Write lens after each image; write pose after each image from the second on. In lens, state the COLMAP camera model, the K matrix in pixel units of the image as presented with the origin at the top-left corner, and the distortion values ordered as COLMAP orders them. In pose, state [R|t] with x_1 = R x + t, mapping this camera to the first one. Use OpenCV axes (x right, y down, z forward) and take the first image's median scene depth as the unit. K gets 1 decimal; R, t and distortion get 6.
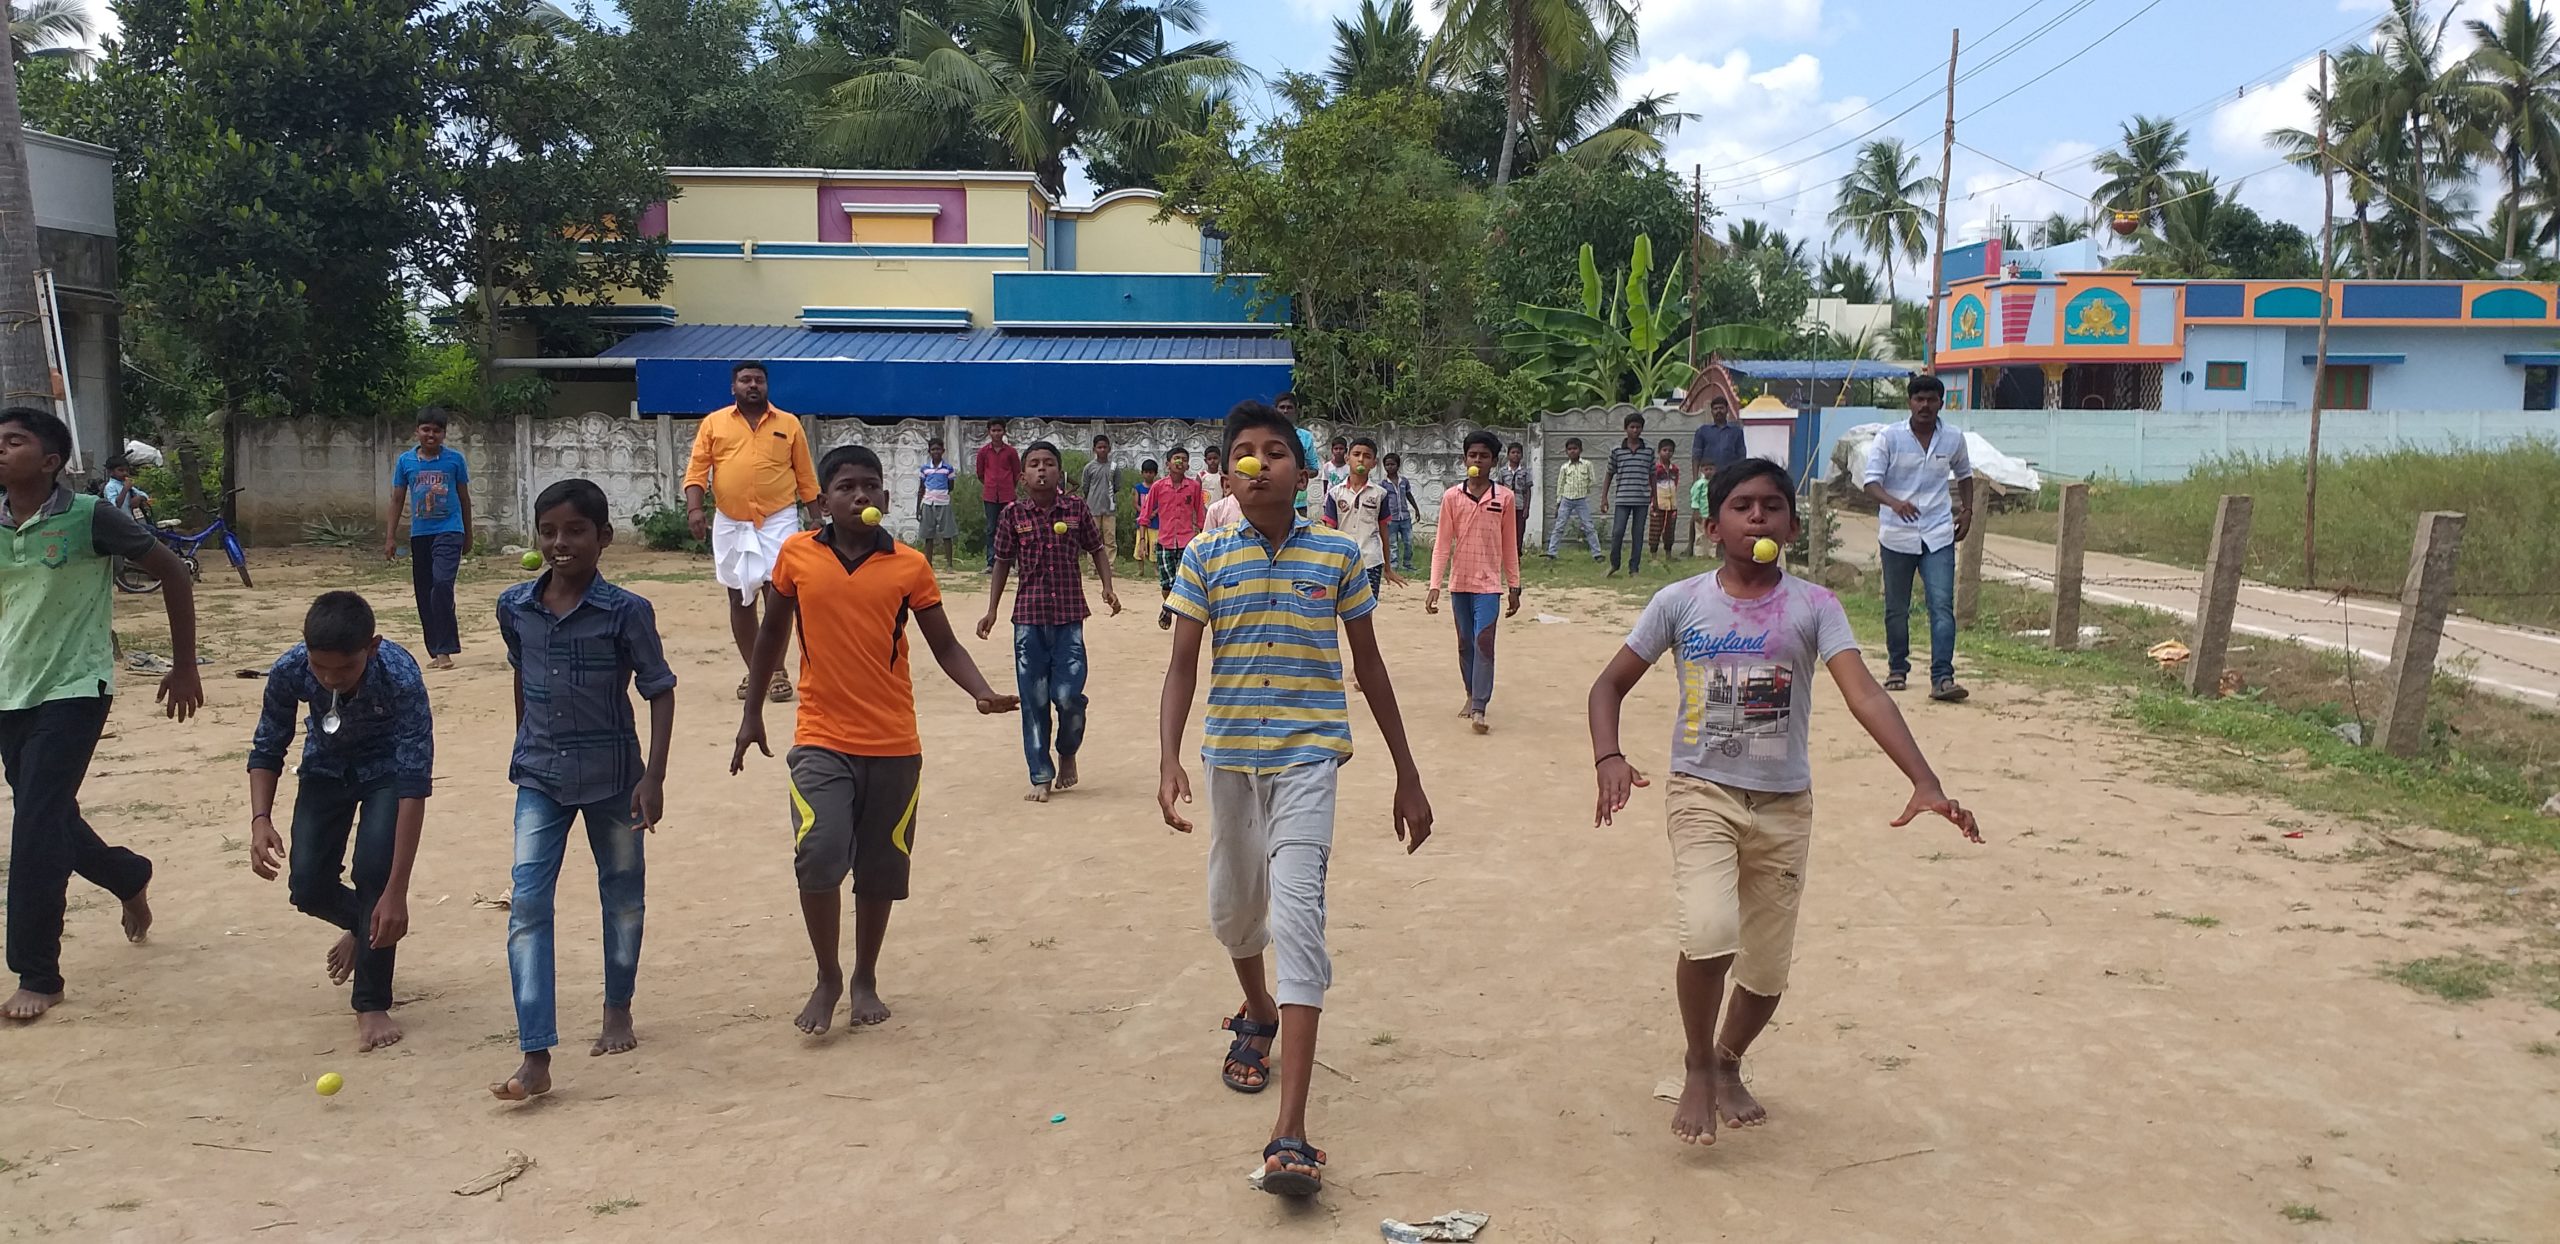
lens RADIAL K [[2128.6, 0, 1252.4], [0, 2128.6, 644.9], [0, 0, 1]] dist [0.105411, -0.168230]
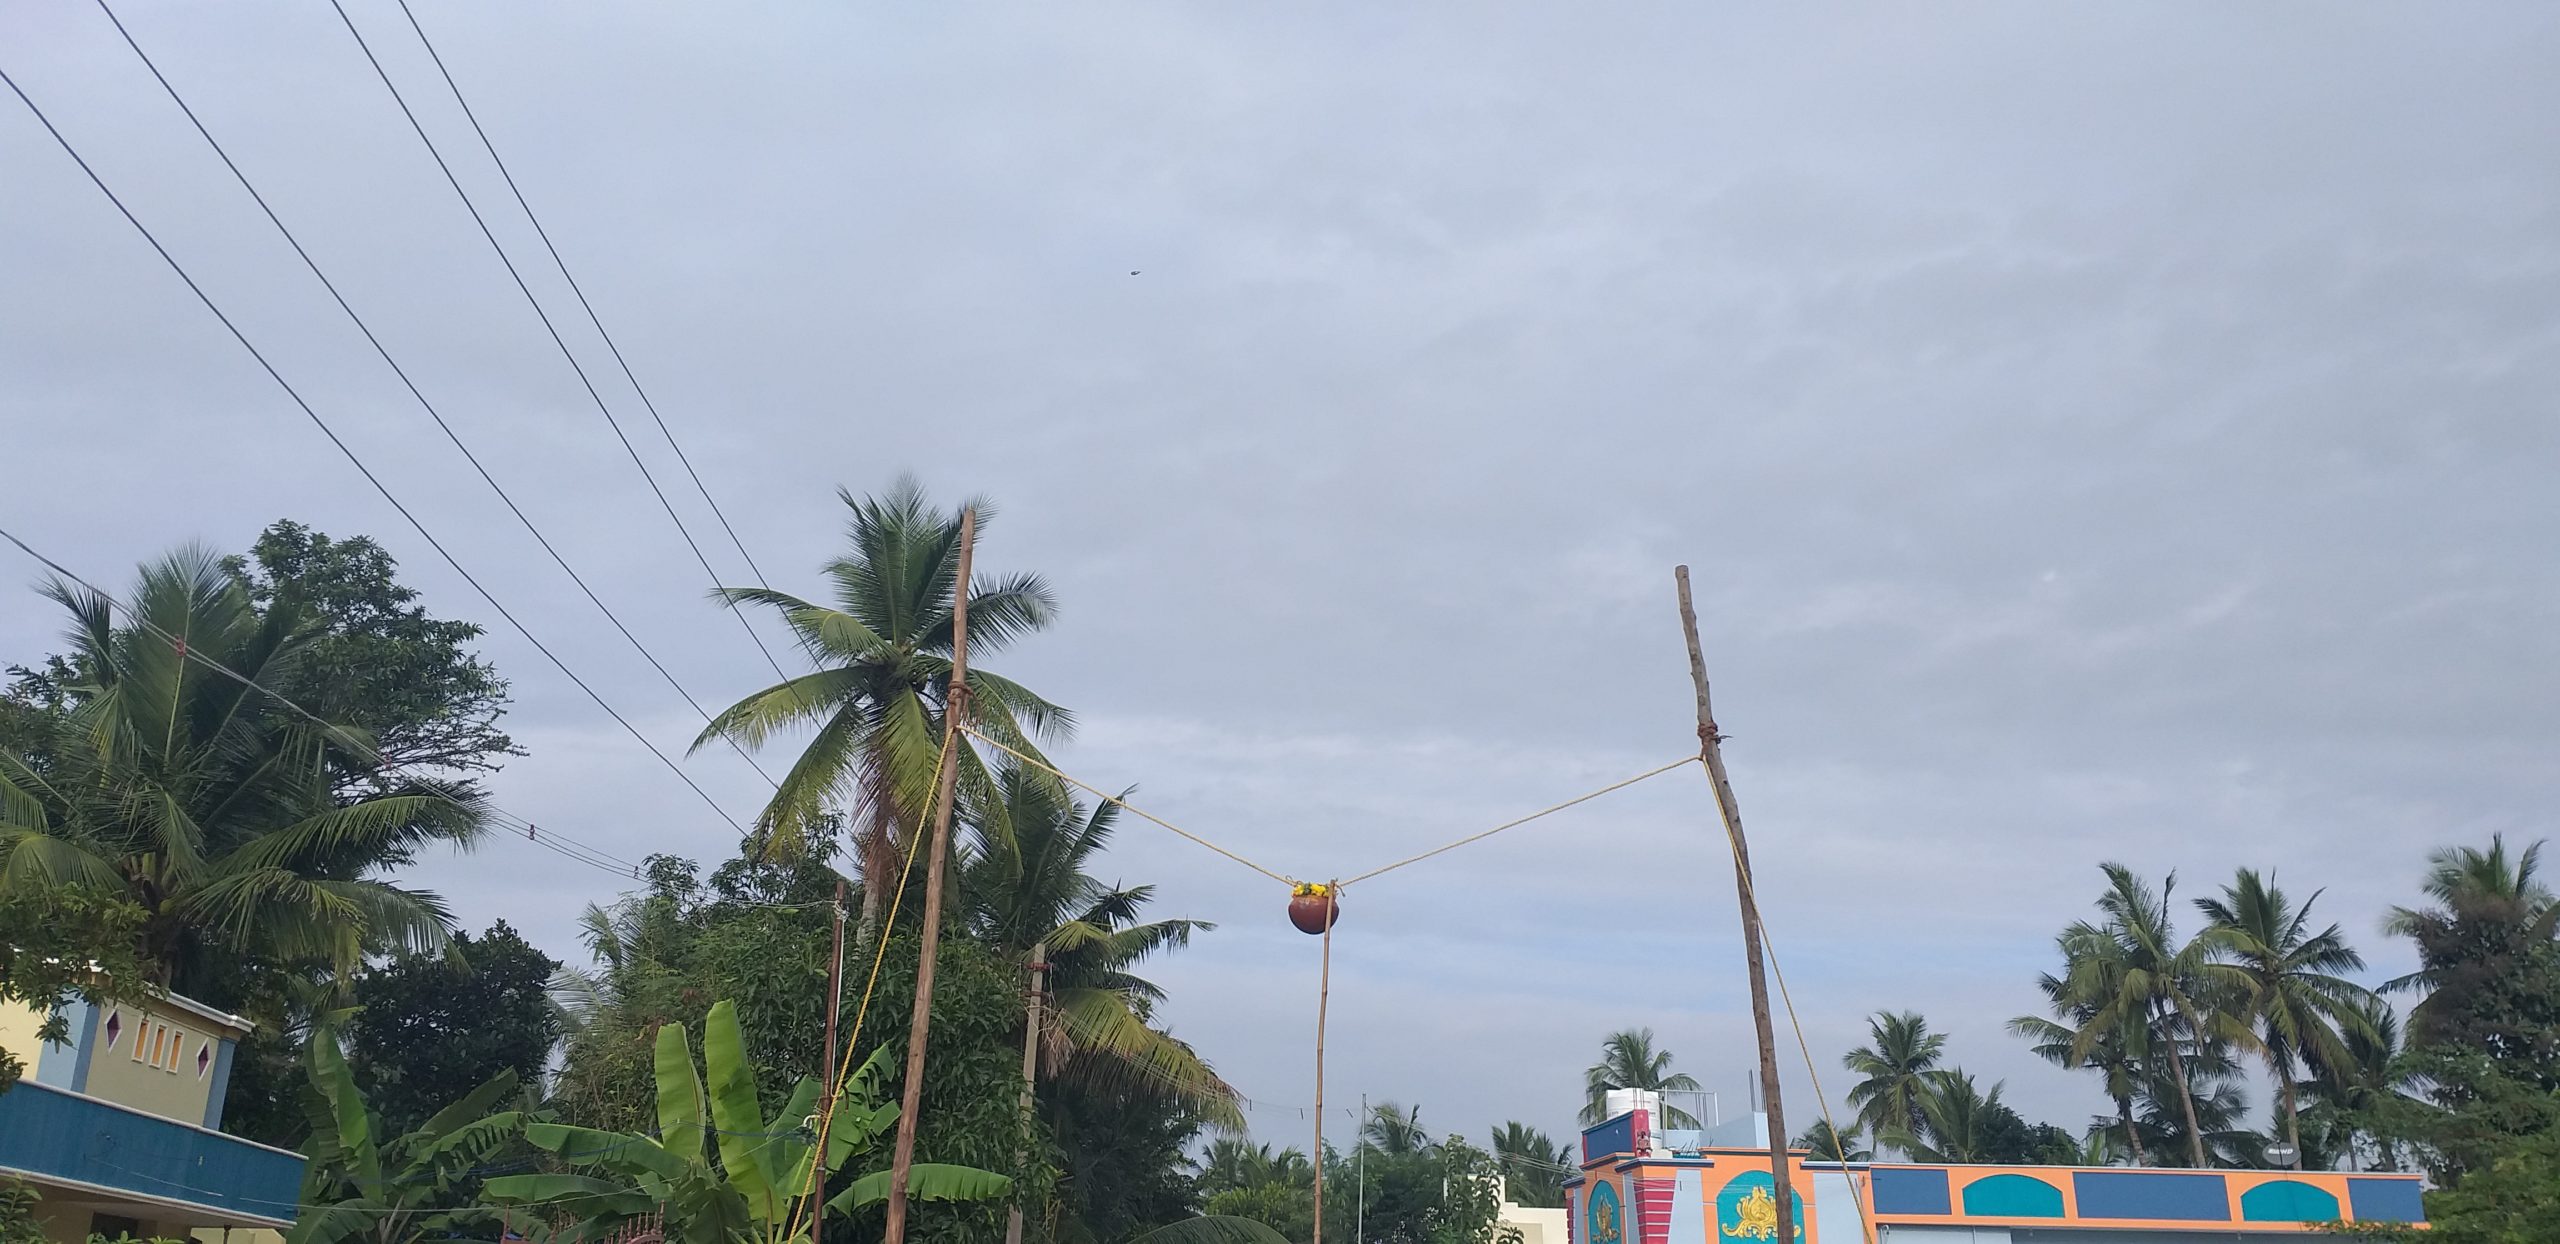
lens RADIAL K [[2128.6, 0, 1259.6], [0, 2128.6, 553.1], [0, 0, 1]] dist [0.105411, -0.168230]
pose [[0.996637, 0.028734, 0.076744, 0.124964], [0.008332, 0.896125, -0.443723, -0.022123], [-0.081522, 0.442870, 0.892872, 0.201891]]
